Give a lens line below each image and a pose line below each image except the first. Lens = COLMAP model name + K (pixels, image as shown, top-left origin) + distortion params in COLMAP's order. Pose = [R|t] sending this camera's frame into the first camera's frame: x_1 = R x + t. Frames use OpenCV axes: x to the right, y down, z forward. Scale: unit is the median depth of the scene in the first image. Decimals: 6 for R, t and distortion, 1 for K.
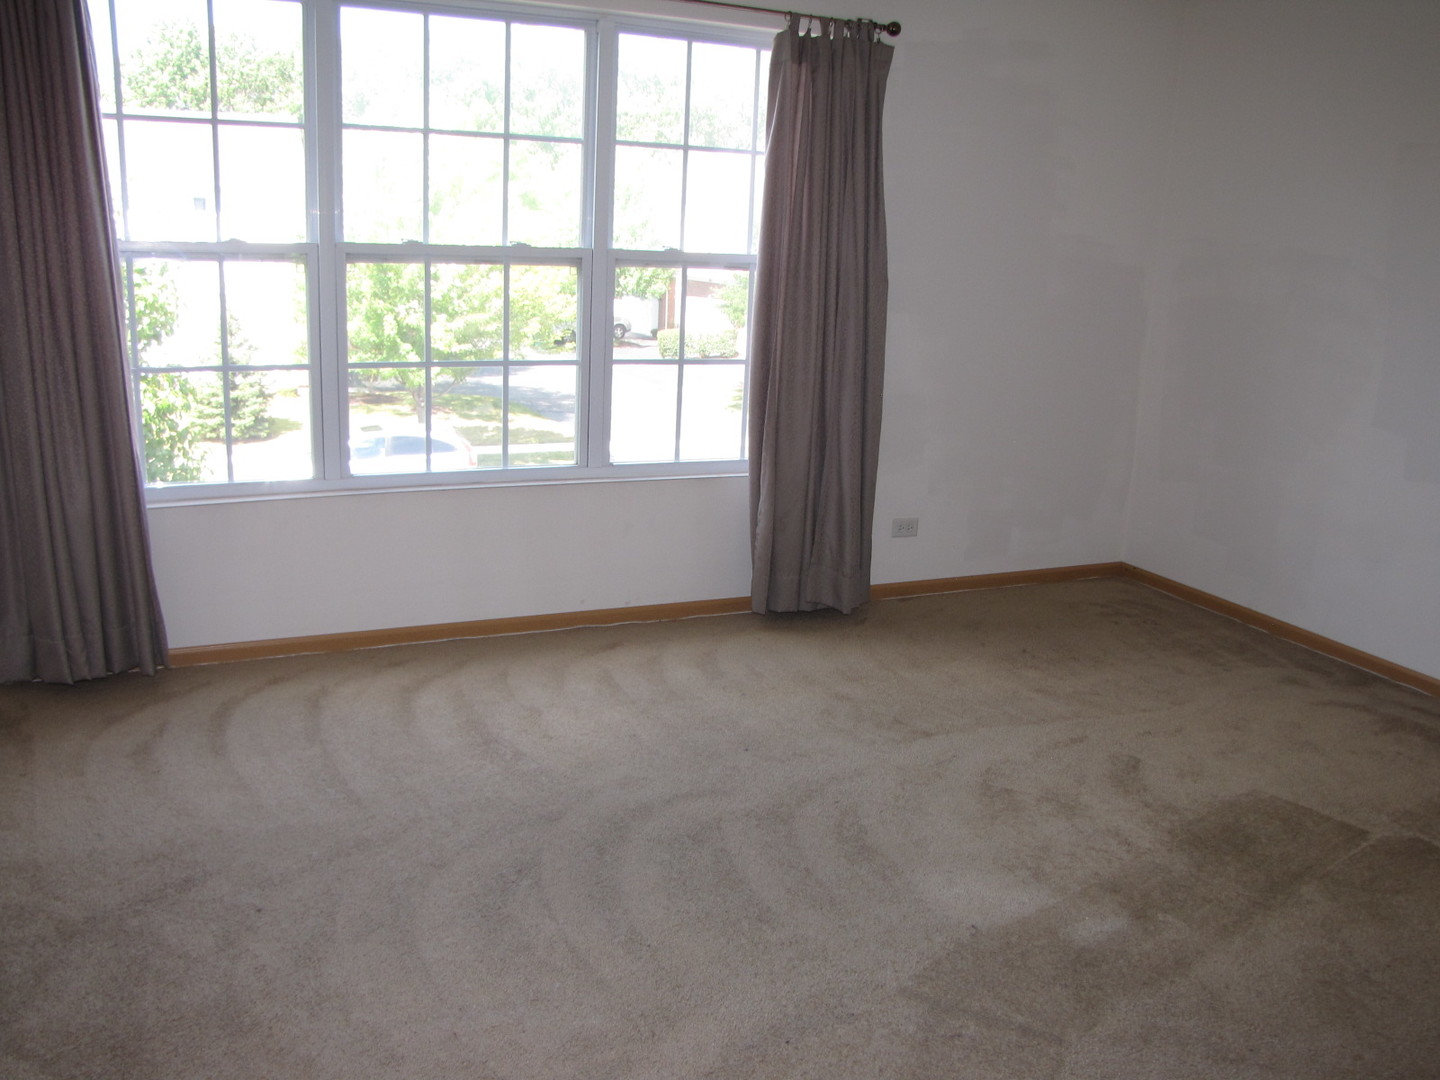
lens RADIAL K [[1225.3, 0, 716.4], [0, 1225.3, 547.3], [0, 0, 1]] dist [-0.172261, 0.157374]
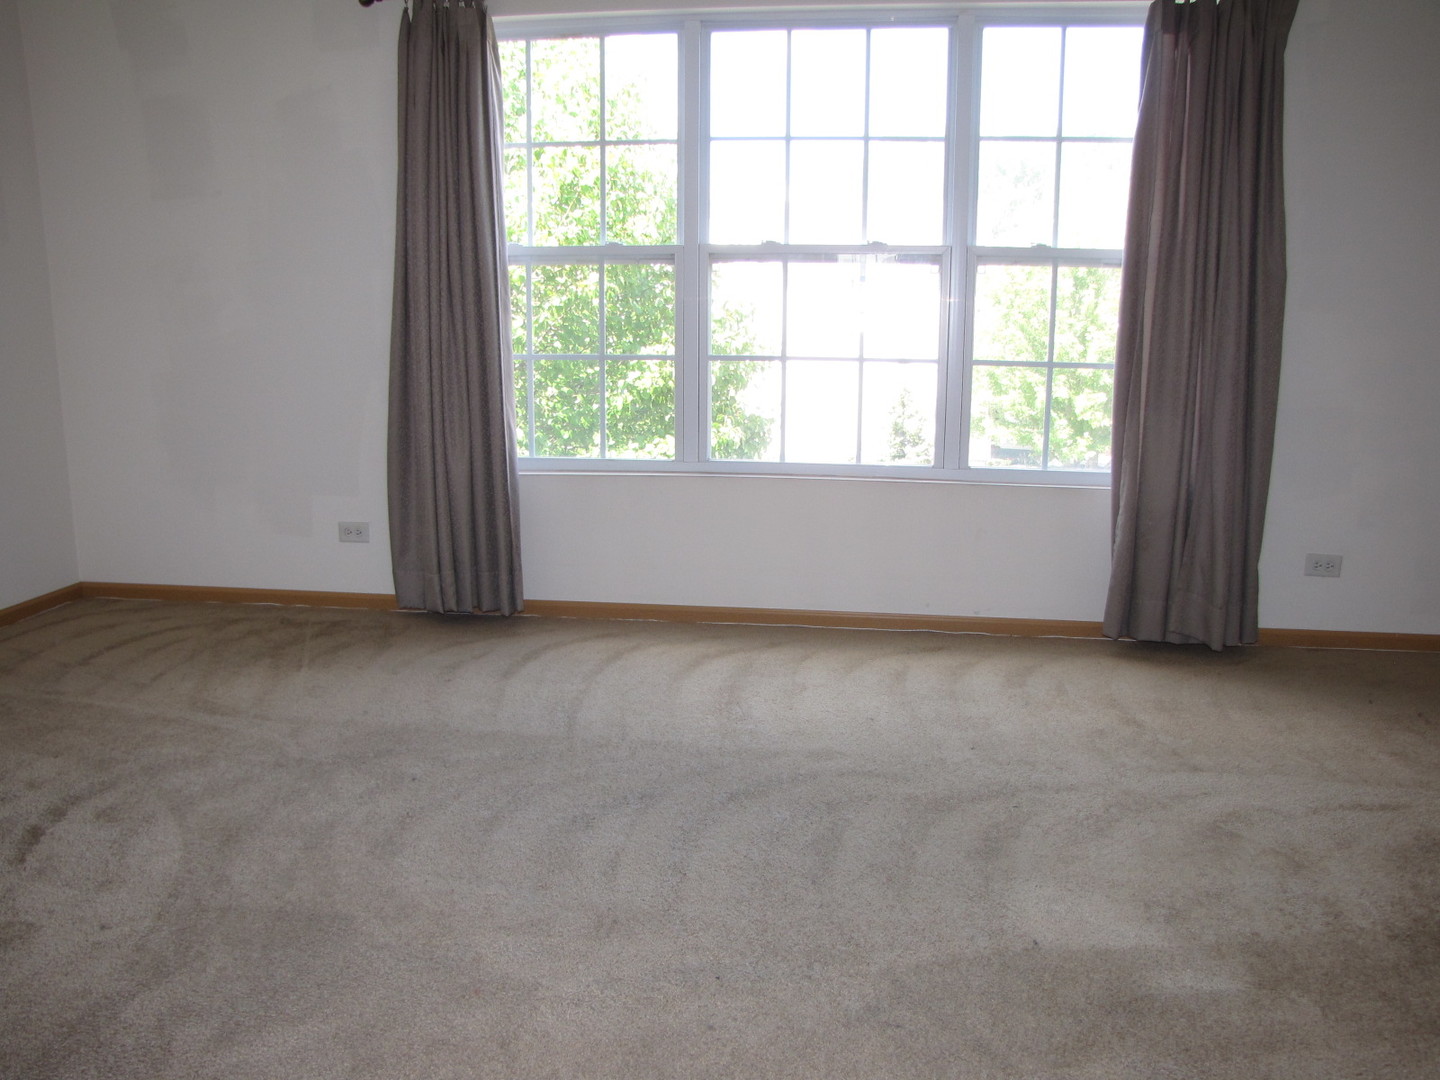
lens RADIAL K [[1225.3, 0, 703.7], [0, 1225.3, 552.4], [0, 0, 1]] dist [-0.172261, 0.157374]
pose [[0.842160, 0.070824, -0.534556, 0.296219], [-0.105769, 0.993776, -0.034965, 0.063684], [0.528753, 0.085986, 0.844409, 0.091282]]
